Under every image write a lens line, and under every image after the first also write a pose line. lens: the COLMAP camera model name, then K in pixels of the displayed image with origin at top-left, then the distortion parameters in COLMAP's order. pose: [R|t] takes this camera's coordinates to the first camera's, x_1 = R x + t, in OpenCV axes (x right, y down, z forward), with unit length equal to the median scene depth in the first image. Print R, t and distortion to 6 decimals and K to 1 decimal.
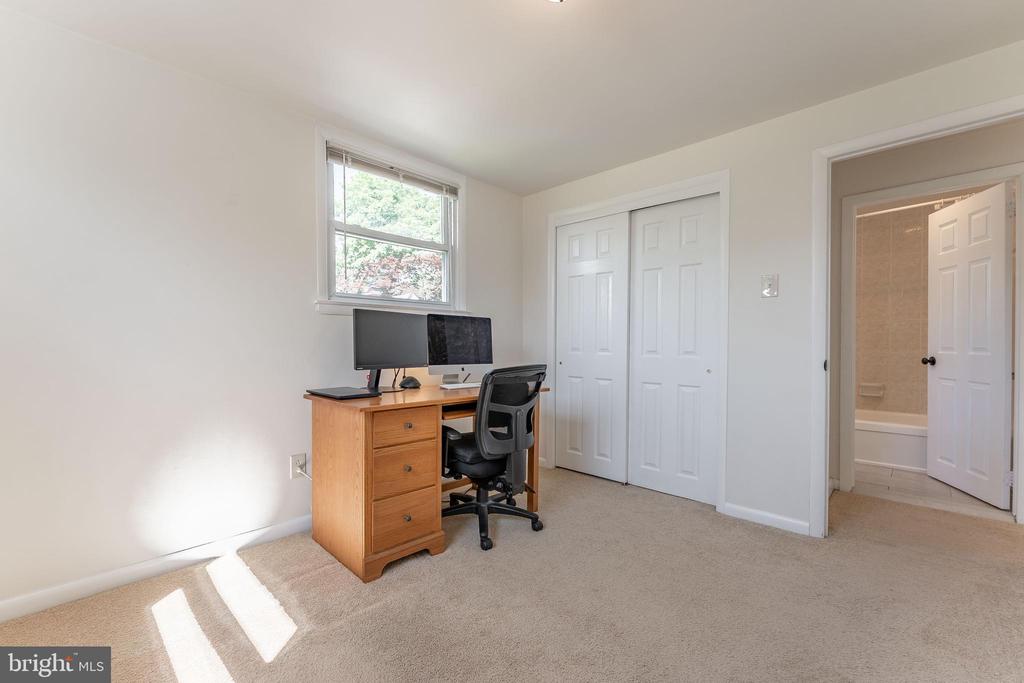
lens RADIAL K [[419.0, 0, 513.1], [0, 419.0, 345.0], [0, 0, 1]] dist [-0.005465, 0.000424]
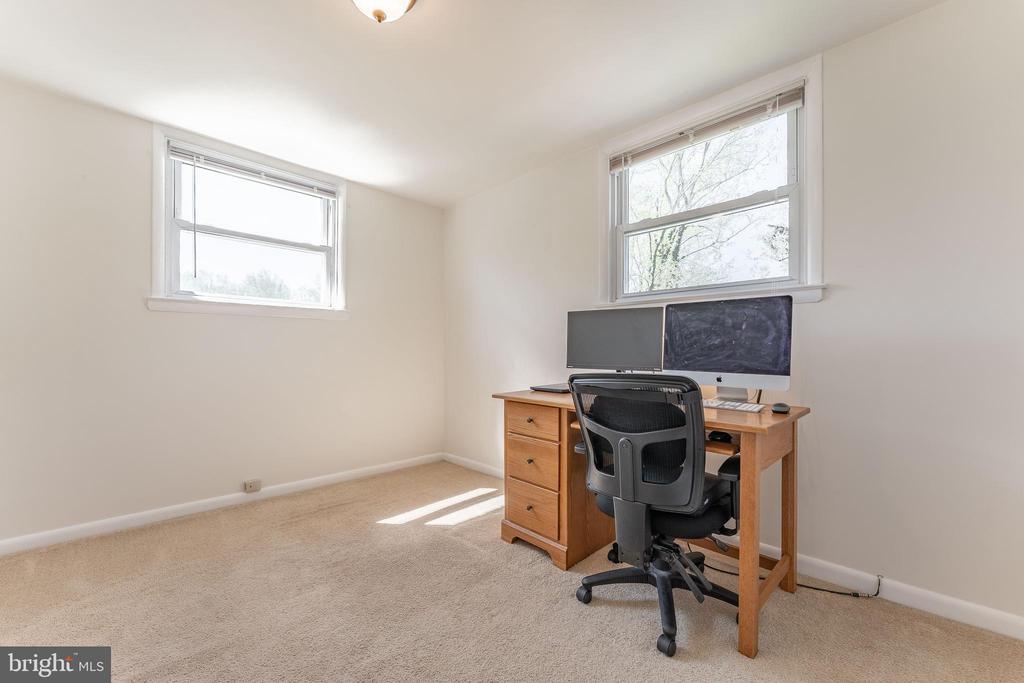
lens RADIAL K [[419.0, 0, 510.4], [0, 419.0, 346.3], [0, 0, 1]] dist [-0.005465, 0.000424]
pose [[-0.046668, -0.003792, -0.998903, 0.598022], [-0.001592, 0.999992, -0.003721, 0.007768], [0.998909, 0.001417, -0.046674, 0.739997]]
